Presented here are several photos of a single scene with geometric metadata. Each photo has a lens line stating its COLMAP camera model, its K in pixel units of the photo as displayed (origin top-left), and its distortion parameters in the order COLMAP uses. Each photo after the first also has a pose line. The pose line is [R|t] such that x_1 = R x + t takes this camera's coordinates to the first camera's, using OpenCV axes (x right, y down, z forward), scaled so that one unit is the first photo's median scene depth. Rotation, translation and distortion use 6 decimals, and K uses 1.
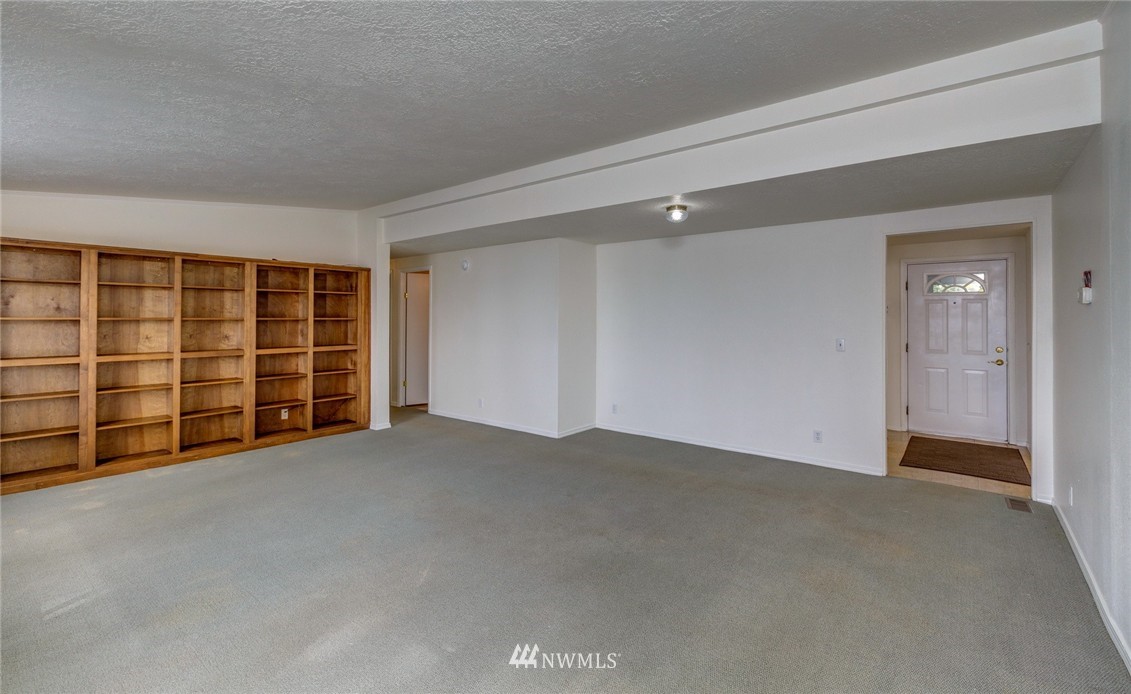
lens RADIAL K [[505.7, 0, 566.7], [0, 505.7, 314.7], [0, 0, 1]] dist [0.001269, 0.000168]
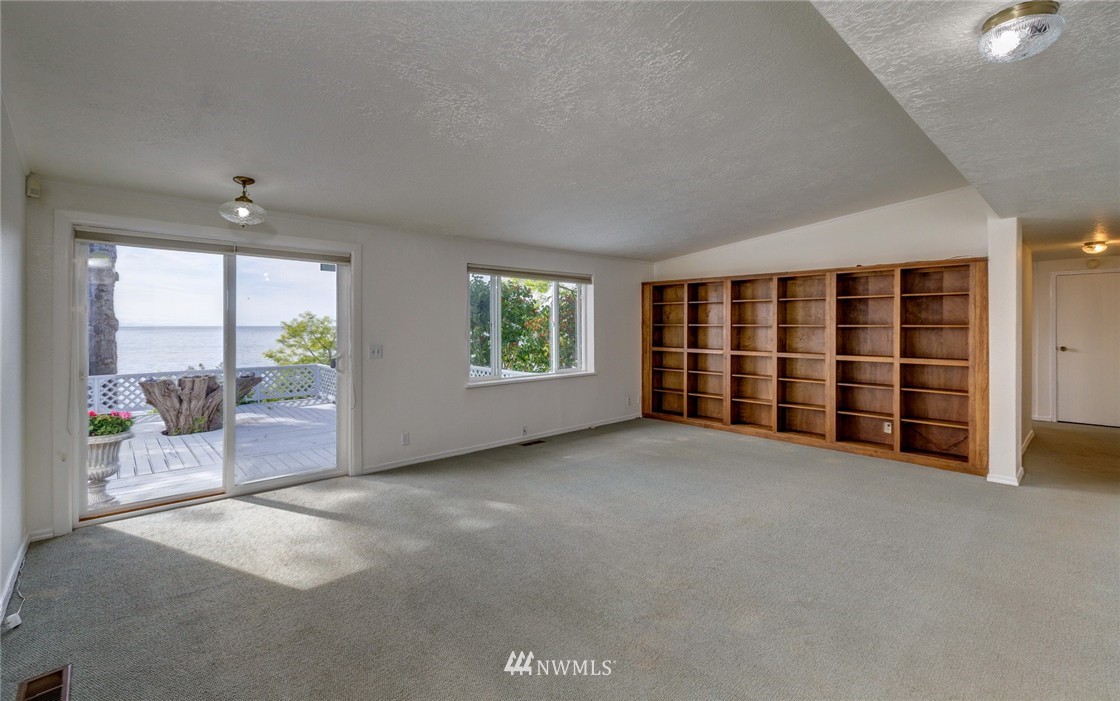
lens RADIAL K [[492.9, 0, 556.1], [0, 492.9, 323.0], [0, 0, 1]] dist [-0.009058, 0.000368]
pose [[-0.159639, -0.002722, -0.987172, 0.450919], [0.003558, 0.999988, -0.003332, 0.003757], [0.987169, -0.004044, -0.159627, 0.553274]]
